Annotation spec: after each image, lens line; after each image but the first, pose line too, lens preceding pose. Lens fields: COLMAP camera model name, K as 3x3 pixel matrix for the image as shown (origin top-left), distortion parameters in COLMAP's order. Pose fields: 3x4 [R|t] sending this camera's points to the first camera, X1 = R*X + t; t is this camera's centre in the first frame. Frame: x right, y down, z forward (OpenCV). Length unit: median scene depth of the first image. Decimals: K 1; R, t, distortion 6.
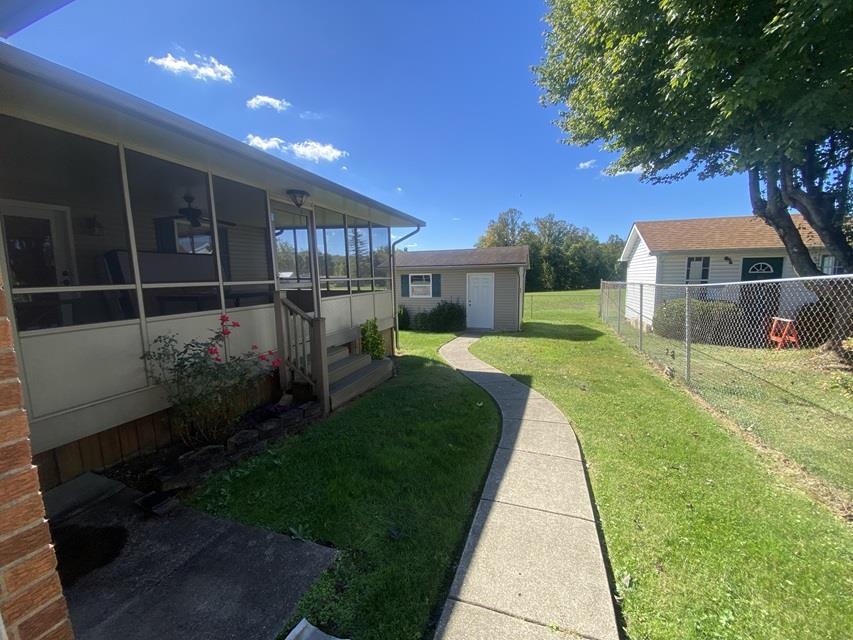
lens RADIAL K [[349.4, 0, 424.4], [0, 349.4, 321.2], [0, 0, 1]] dist [0.010051, -0.016945]
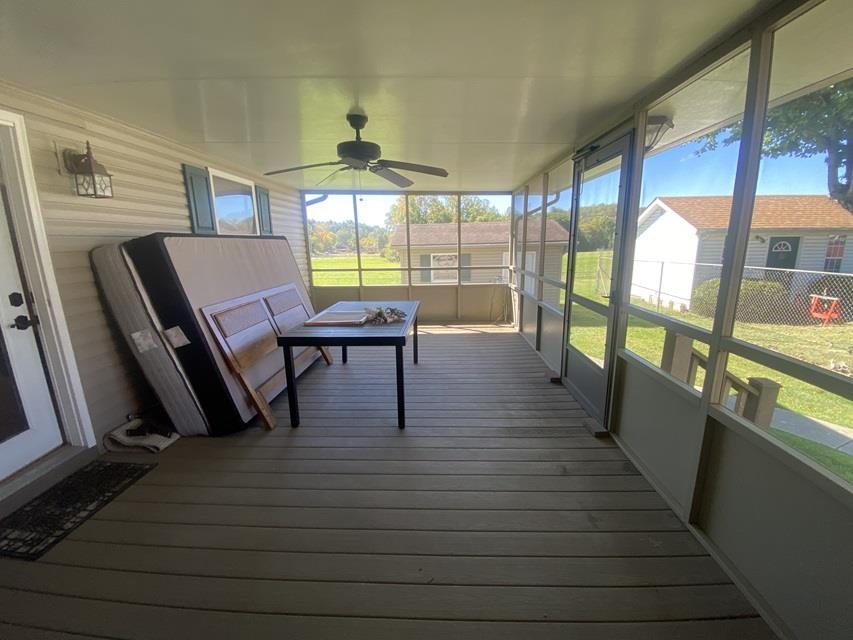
lens RADIAL K [[349.4, 0, 424.4], [0, 349.4, 321.2], [0, 0, 1]] dist [0.010051, -0.016945]
pose [[0.957849, -0.068150, 0.279071, -0.444448], [0.044838, 0.995014, 0.089089, -0.078990], [-0.283751, -0.072821, 0.956129, 0.319803]]
